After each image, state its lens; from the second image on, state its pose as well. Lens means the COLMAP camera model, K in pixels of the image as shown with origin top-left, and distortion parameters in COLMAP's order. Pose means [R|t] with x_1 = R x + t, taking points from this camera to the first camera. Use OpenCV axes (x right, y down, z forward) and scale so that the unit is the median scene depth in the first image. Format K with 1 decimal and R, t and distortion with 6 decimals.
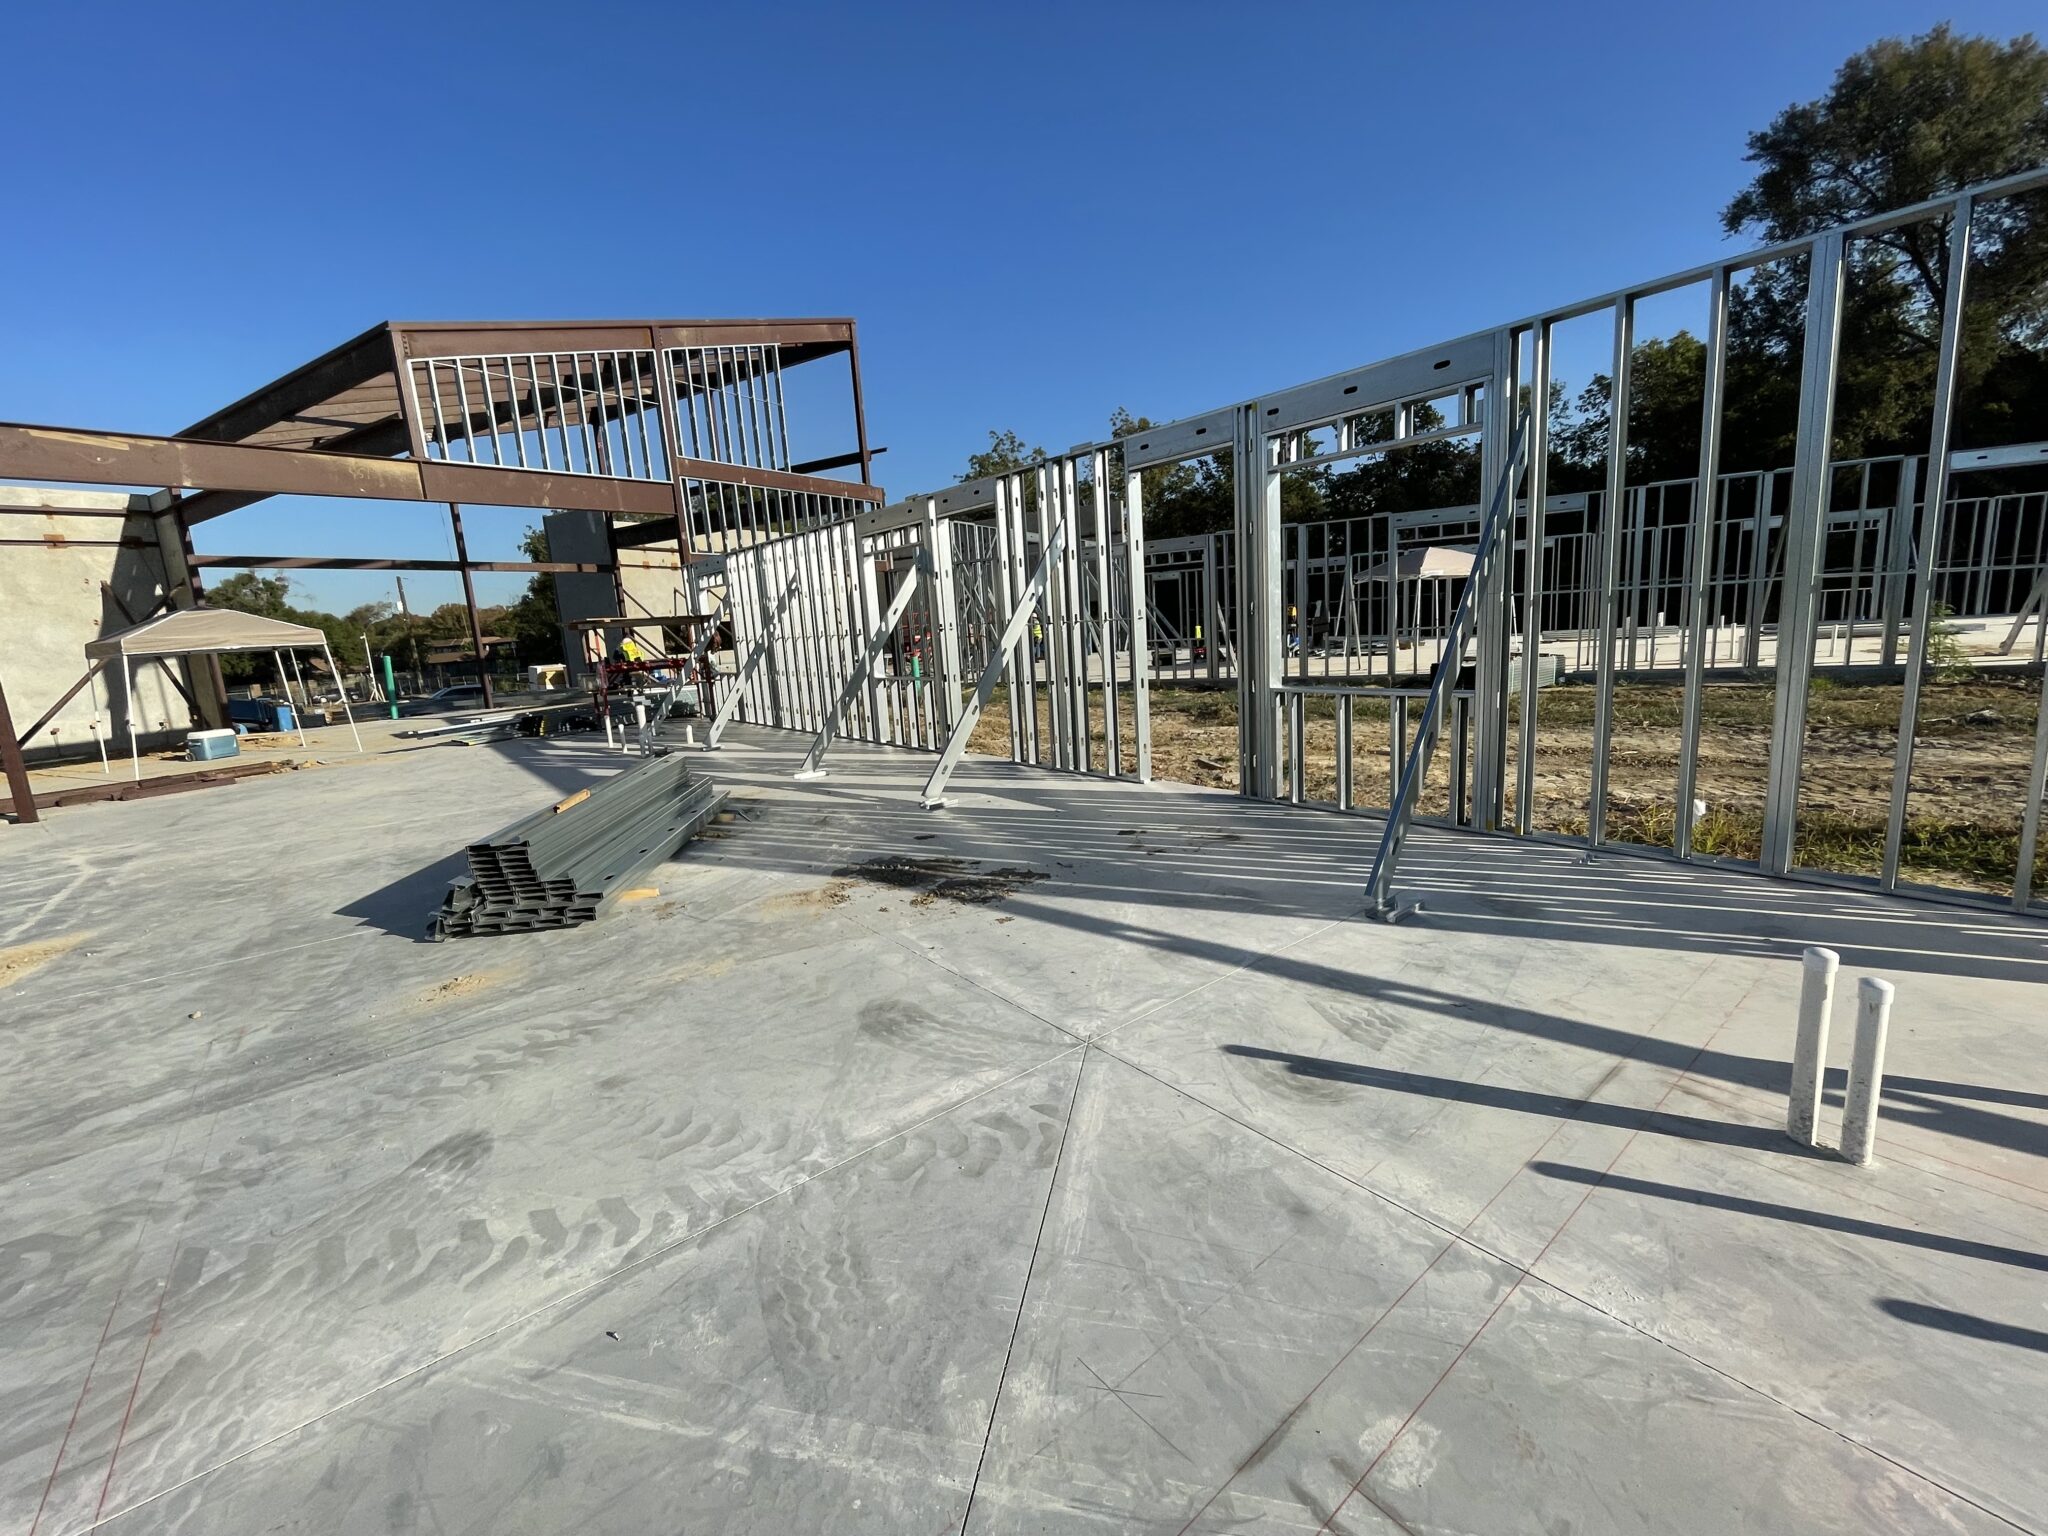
lens RADIAL K [[837.2, 0, 1022.1], [0, 837.2, 768.4], [0, 0, 1]] dist [-0.001962, -0.000221]
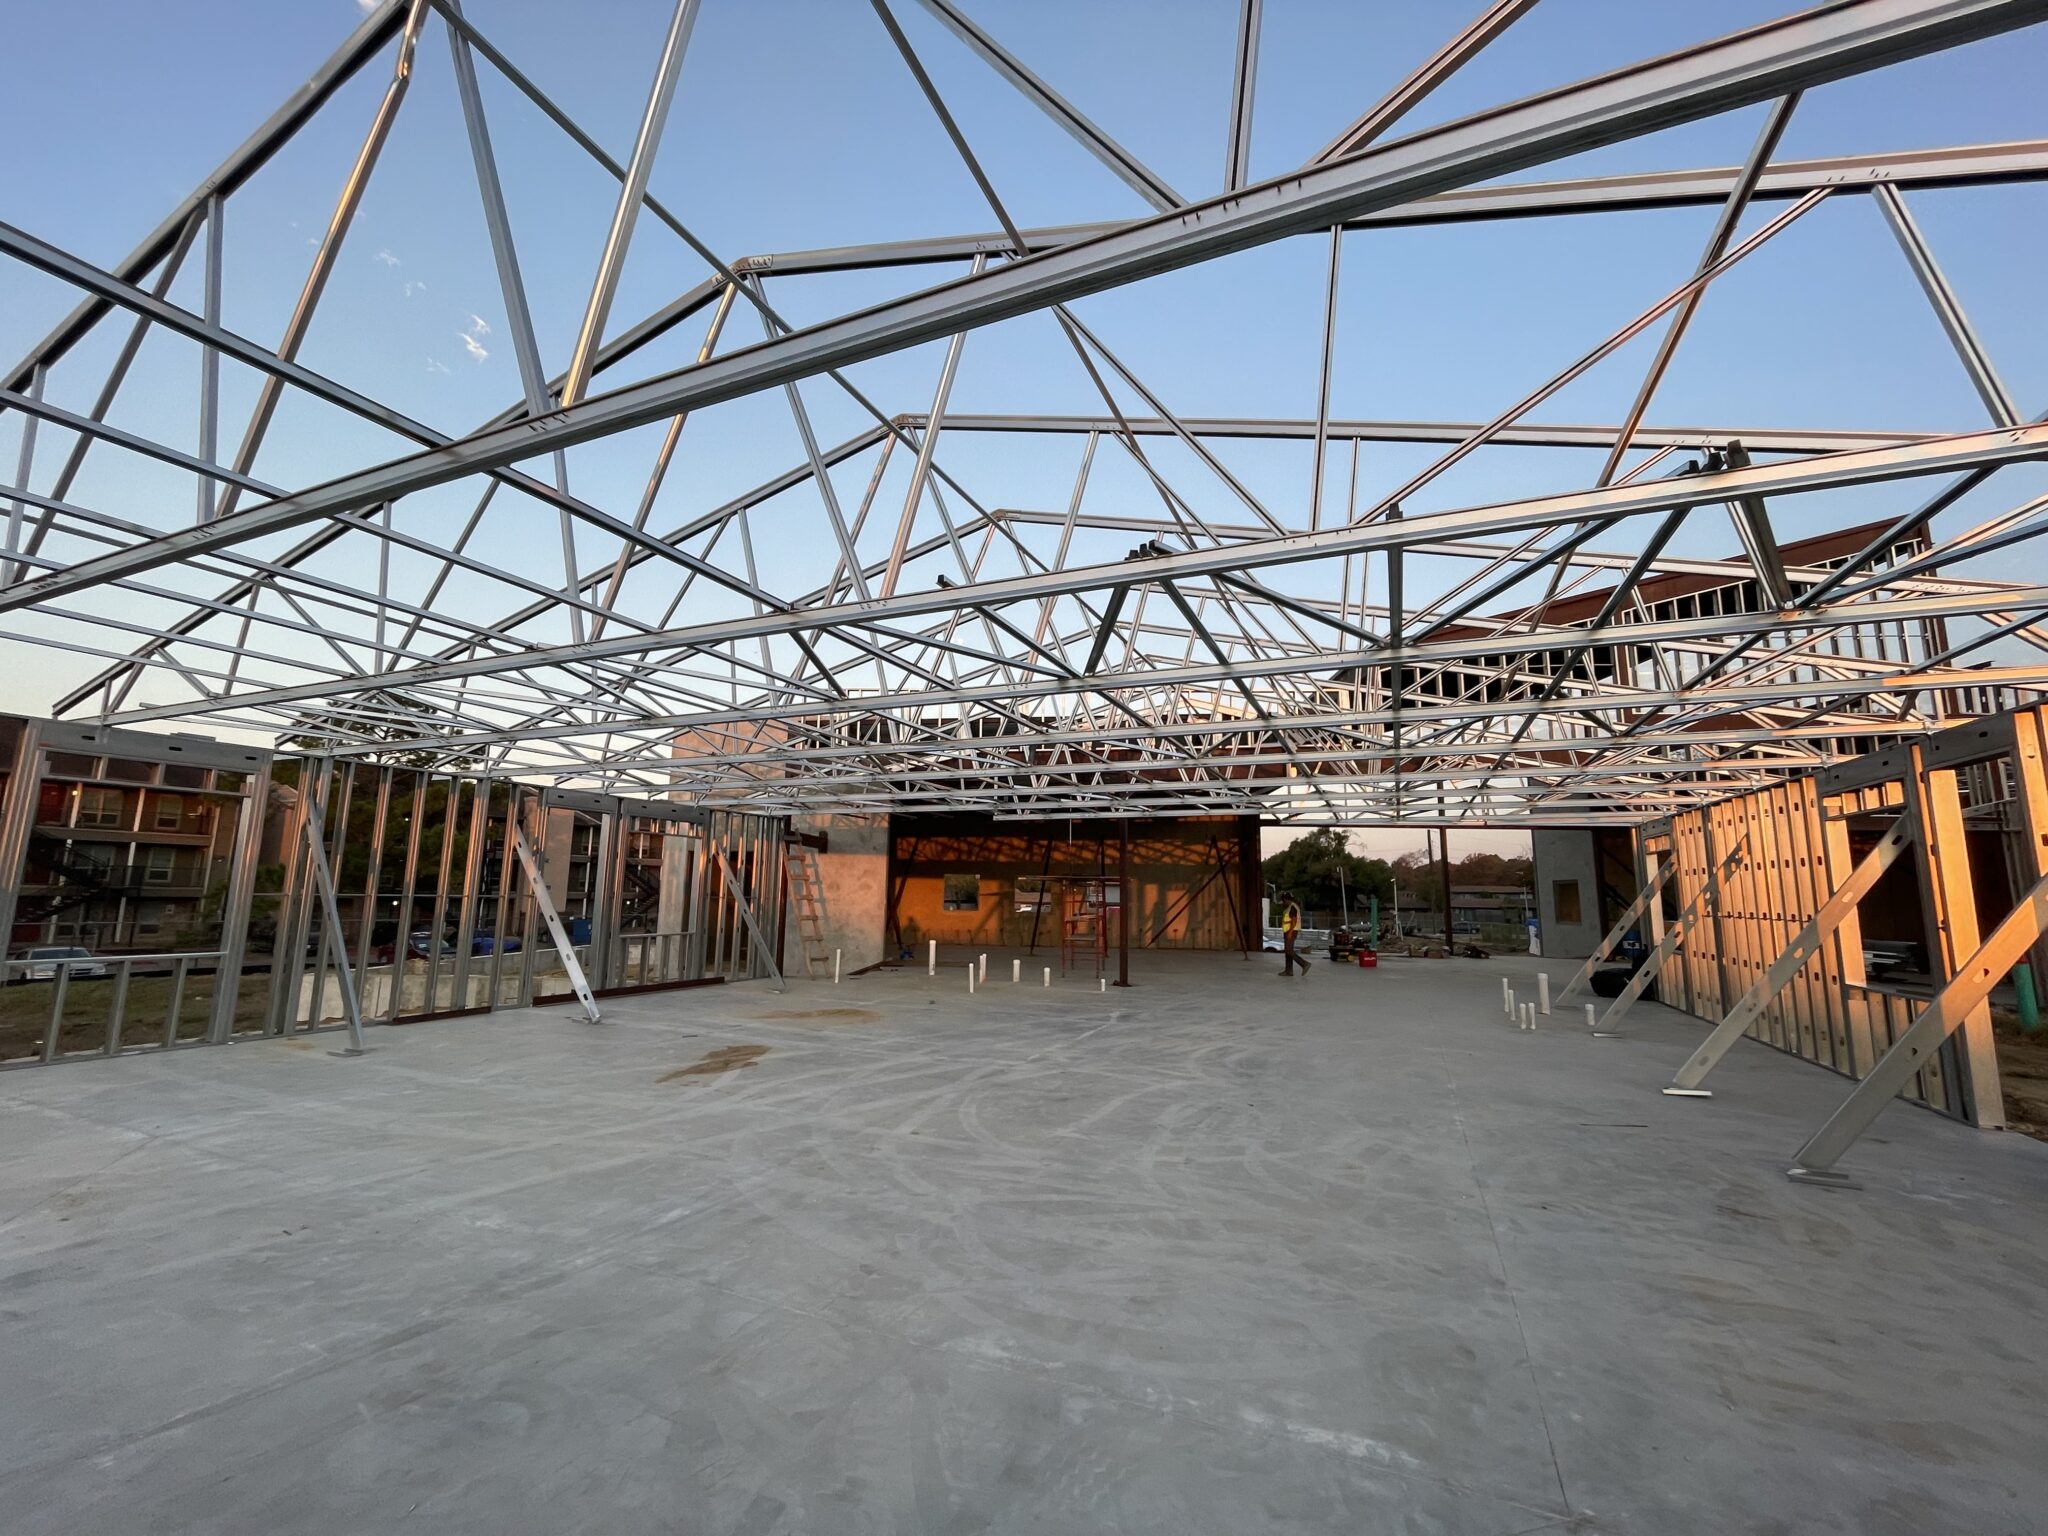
lens RADIAL K [[850.1, 0, 1028.3], [0, 850.1, 773.5], [0, 0, 1]] dist [0.001966, 0.000187]
pose [[0.464605, -0.055197, -0.883796, 0.240918], [-0.198539, 0.966154, -0.164711, -0.030984], [0.862974, 0.251993, 0.437921, 0.024873]]
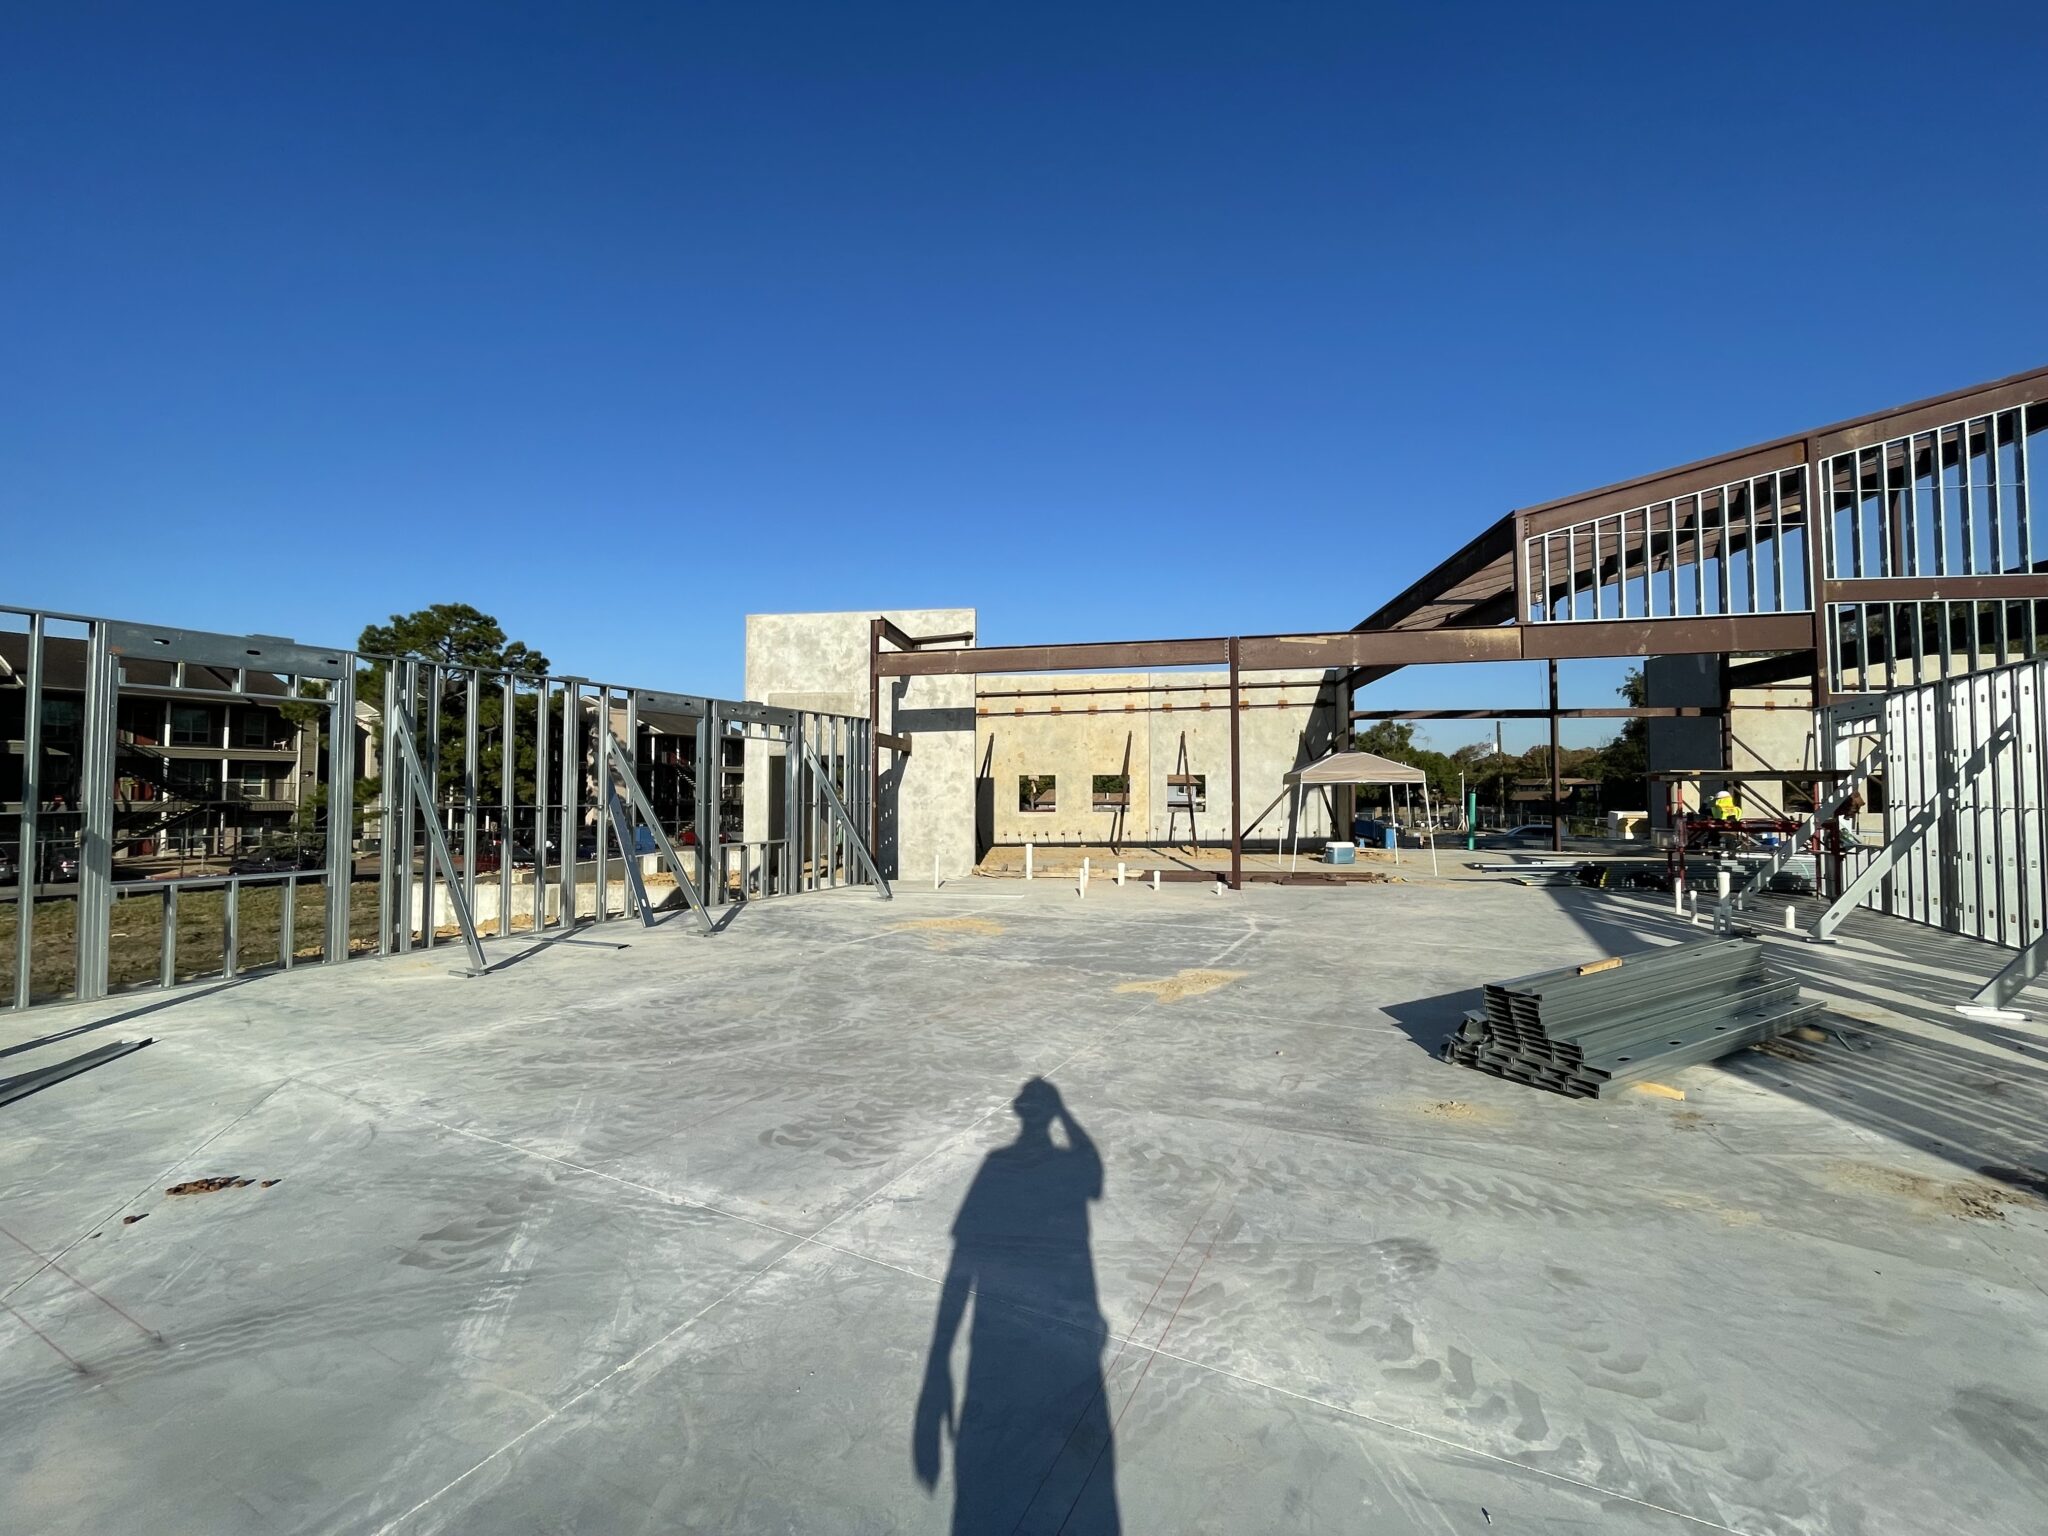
lens RADIAL K [[837.2, 0, 1022.1], [0, 837.2, 768.4], [0, 0, 1]] dist [-0.001962, -0.000221]
pose [[0.410224, 0.034975, -0.911314, 0.042789], [-0.184749, 0.981733, -0.045487, -0.013491], [0.893076, 0.187024, 0.409192, -0.019118]]
